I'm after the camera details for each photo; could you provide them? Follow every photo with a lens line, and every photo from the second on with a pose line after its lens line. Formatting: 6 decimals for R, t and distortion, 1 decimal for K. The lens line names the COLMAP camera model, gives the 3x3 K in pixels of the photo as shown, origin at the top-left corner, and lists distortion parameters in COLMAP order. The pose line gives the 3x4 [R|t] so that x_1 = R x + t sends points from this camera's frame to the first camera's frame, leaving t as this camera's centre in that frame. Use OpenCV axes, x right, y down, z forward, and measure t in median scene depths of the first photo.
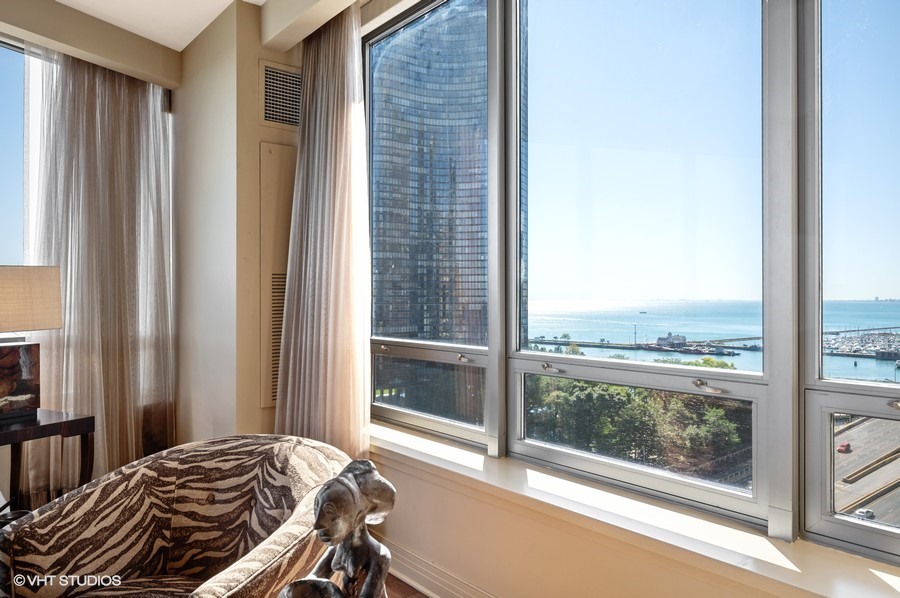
lens RADIAL K [[627.6, 0, 450.2], [0, 627.6, 295.1], [0, 0, 1]] dist [0.001526, 0.001334]
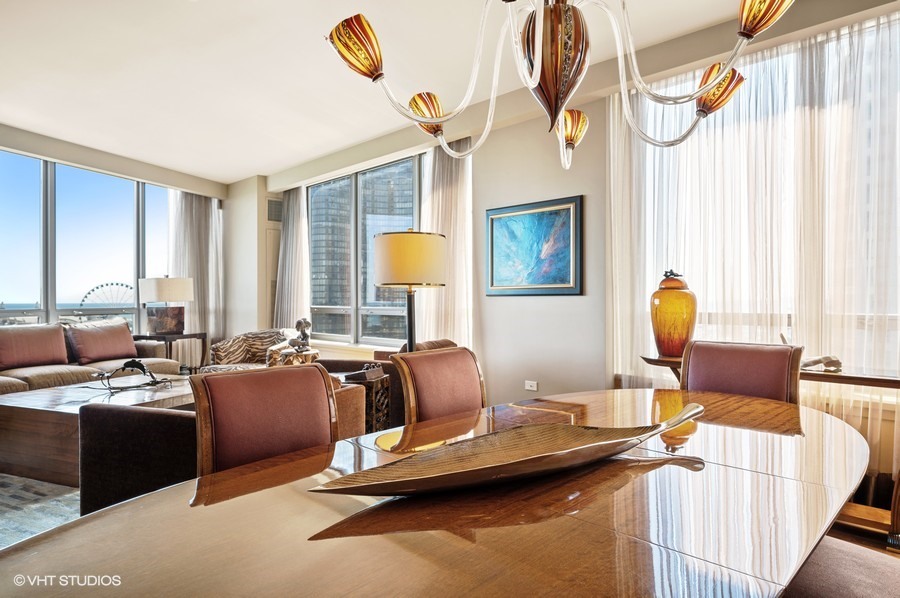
lens RADIAL K [[534.9, 0, 450.0], [0, 534.9, 299.0], [0, 0, 1]] dist [-0.000974, -0.000302]
pose [[0.993971, -0.001382, 0.109635, 0.188367], [0.000991, 0.999993, 0.003618, 0.031434], [-0.109640, -0.003488, 0.993965, -1.161132]]
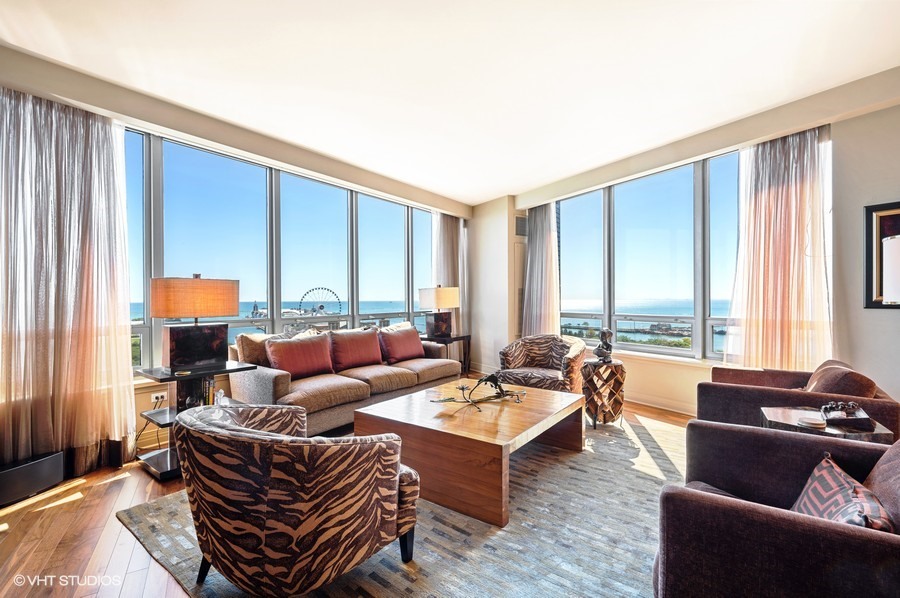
lens RADIAL K [[406.4, 0, 450.0], [0, 406.4, 299.0], [0, 0, 1]] dist [0.002279, -0.000019]
pose [[0.990406, -0.002749, -0.138160, -0.314065], [0.003524, 0.999979, 0.005369, 0.001888], [0.138143, -0.005804, 0.990395, -0.824578]]
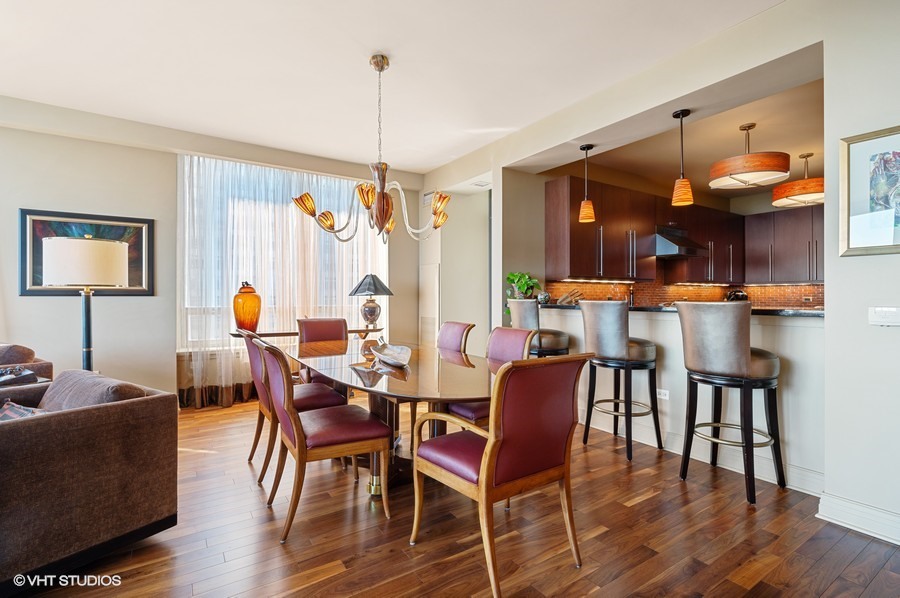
lens RADIAL K [[426.0, 0, 449.1], [0, 426.0, 297.0], [0, 0, 1]] dist [0.000920, -0.000103]
pose [[0.098833, 0.000696, 0.995104, -0.501009], [-0.001211, 0.999999, -0.000579, 0.030740], [-0.995103, -0.001148, 0.098834, -1.002163]]
